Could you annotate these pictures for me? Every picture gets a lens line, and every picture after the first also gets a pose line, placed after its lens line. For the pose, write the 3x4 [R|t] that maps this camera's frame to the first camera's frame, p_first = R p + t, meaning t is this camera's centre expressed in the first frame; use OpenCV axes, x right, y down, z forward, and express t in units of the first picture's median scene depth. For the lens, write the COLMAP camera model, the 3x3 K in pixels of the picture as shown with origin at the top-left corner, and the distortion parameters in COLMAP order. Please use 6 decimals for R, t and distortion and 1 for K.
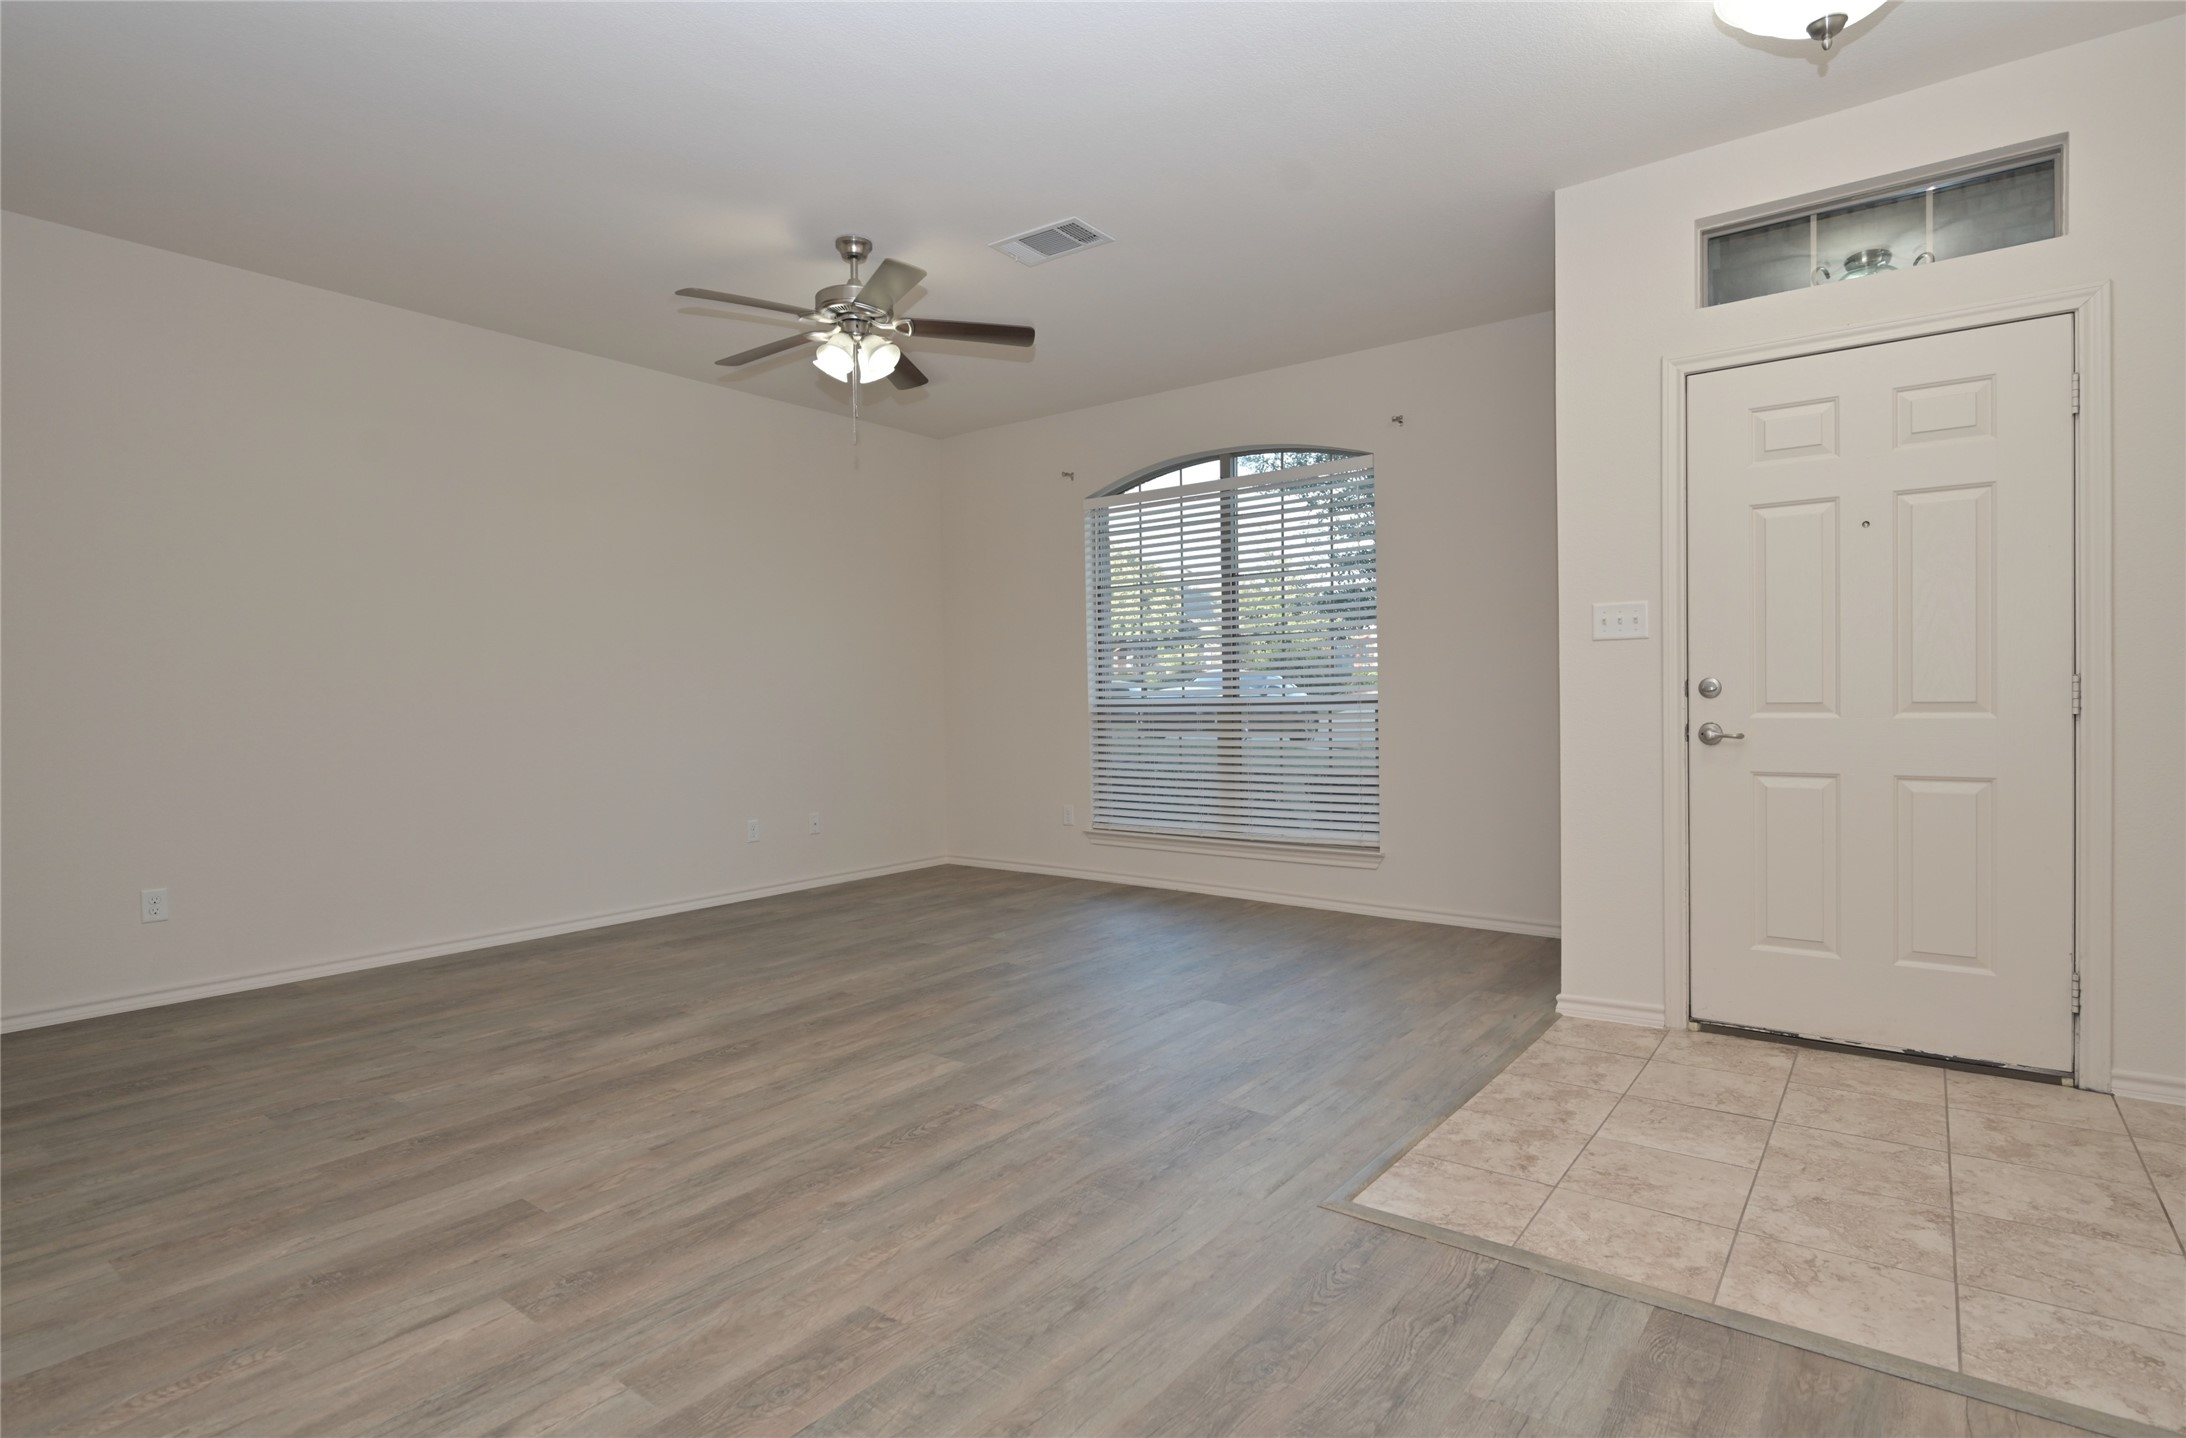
lens RADIAL K [[1101.7, 0, 1093.2], [0, 1101.7, 716.7], [0, 0, 1]] dist [0.001532, -0.001053]
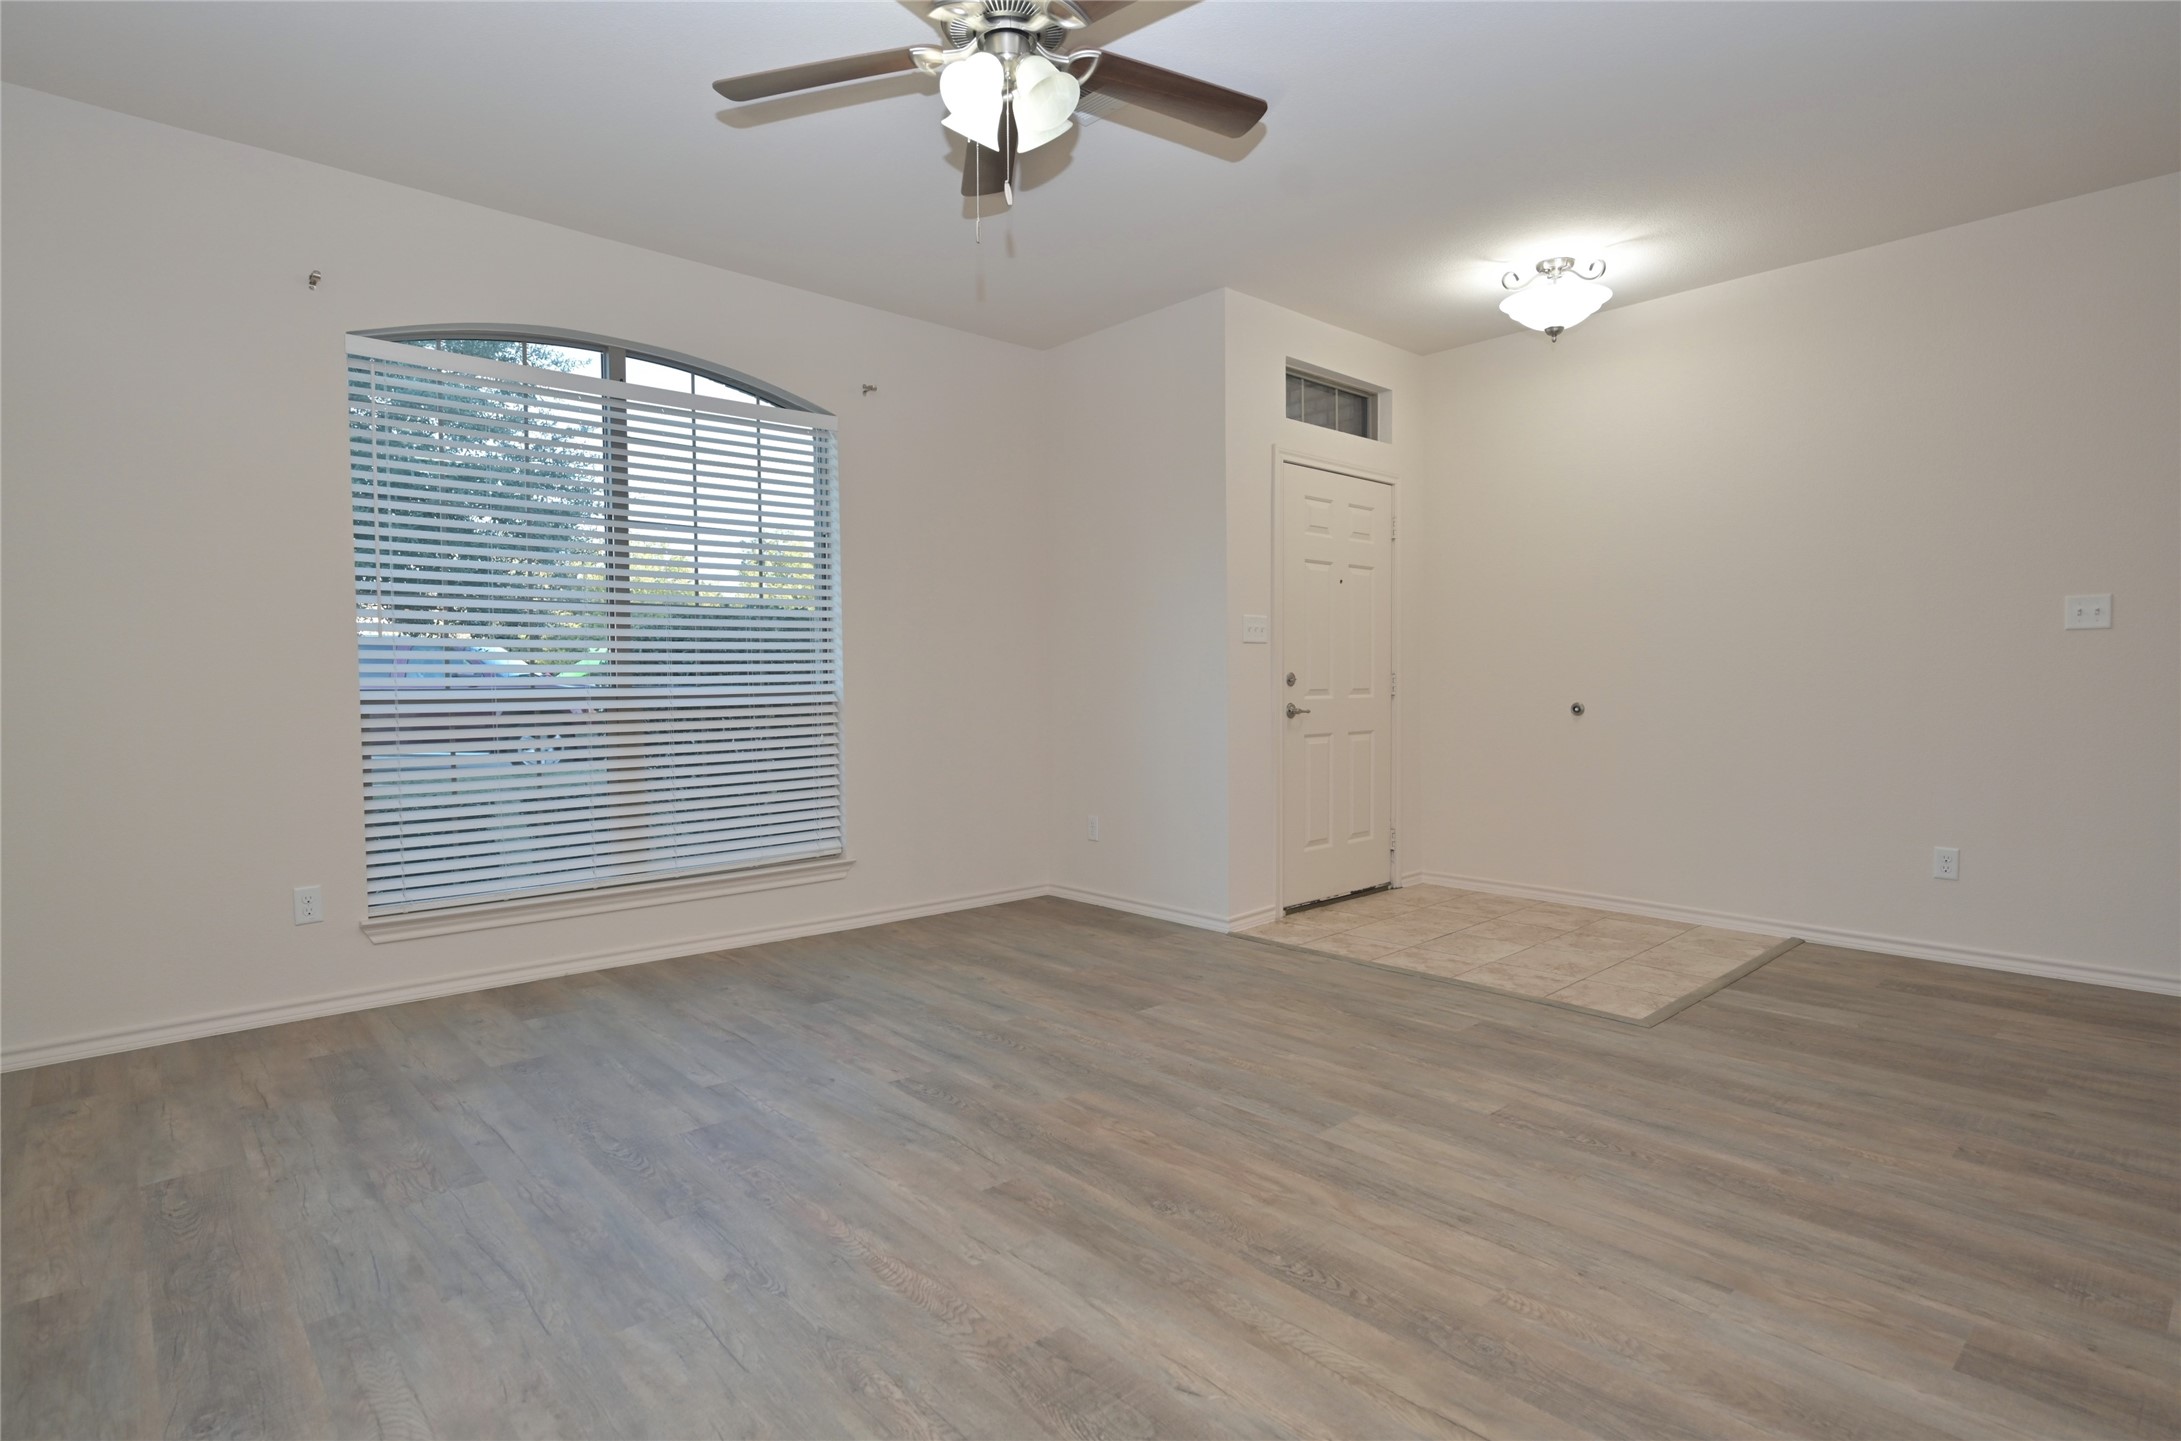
lens RADIAL K [[1099.2, 0, 1093.0], [0, 1099.2, 714.9], [0, 0, 1]] dist [0.001532, -0.001053]
pose [[0.175615, -0.016975, 0.984313, -0.969134], [0.022898, 0.999651, 0.013155, -0.004316], [-0.984193, 0.020229, 0.175942, 1.048377]]
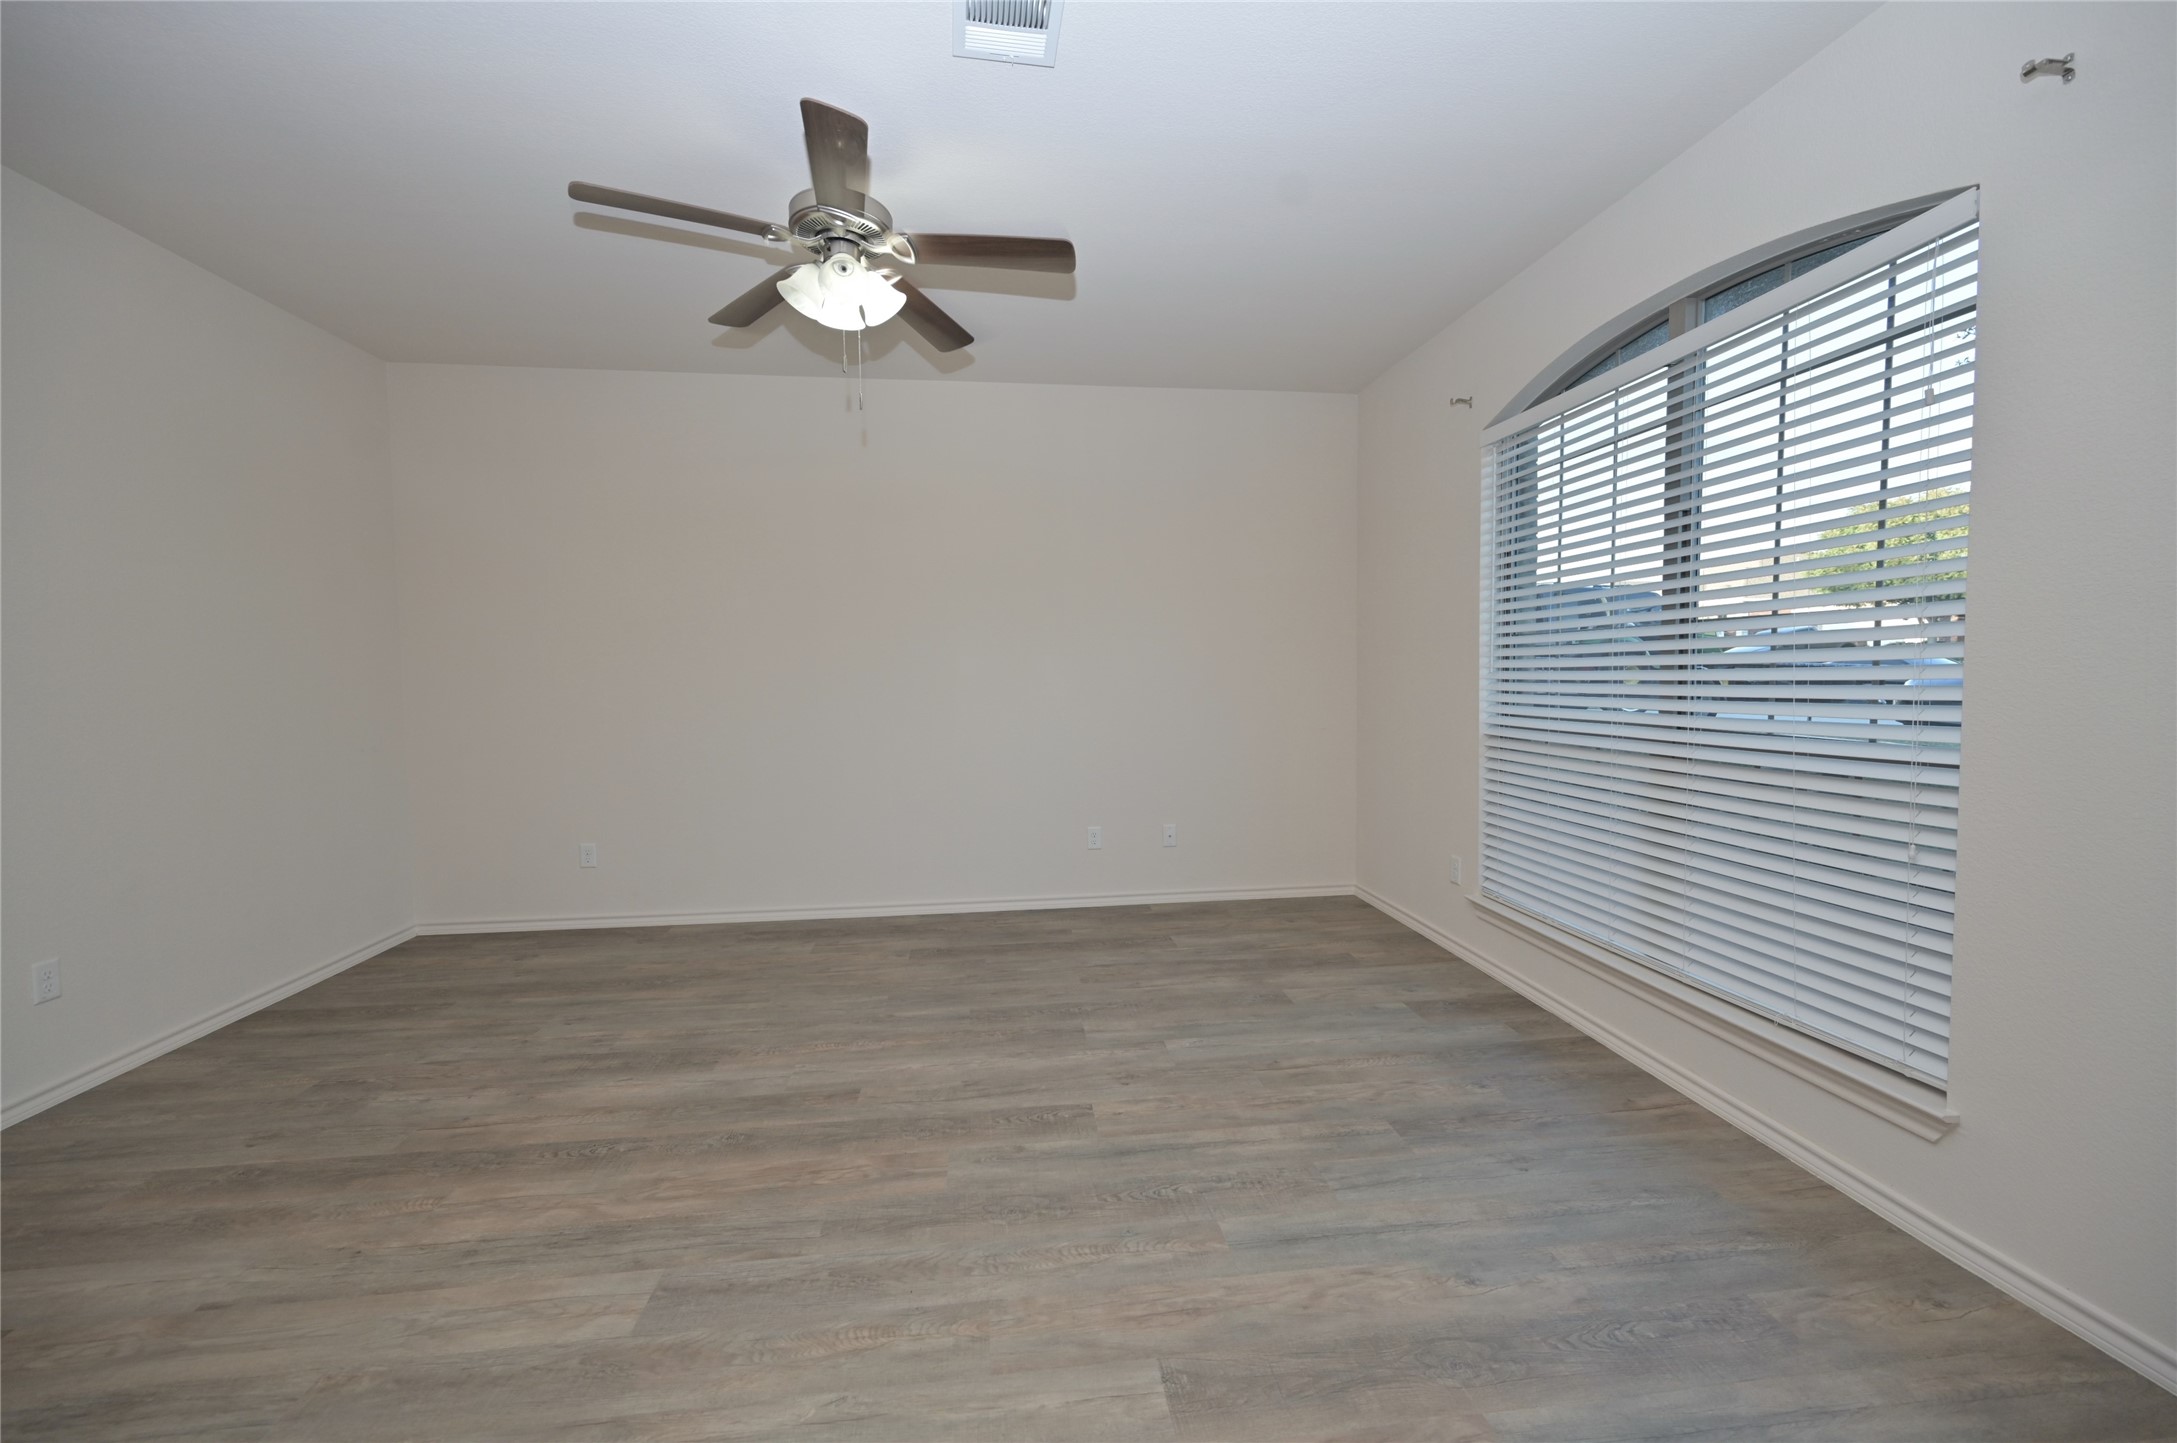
lens RADIAL K [[861.4, 0, 1089.5], [0, 861.4, 714.3], [0, 0, 1]] dist [0.001639, -0.000176]
pose [[0.701314, 0.042061, -0.711610, 0.422253], [-0.012967, 0.998845, 0.046259, -0.076938], [0.712734, -0.023215, 0.701050, 0.847077]]
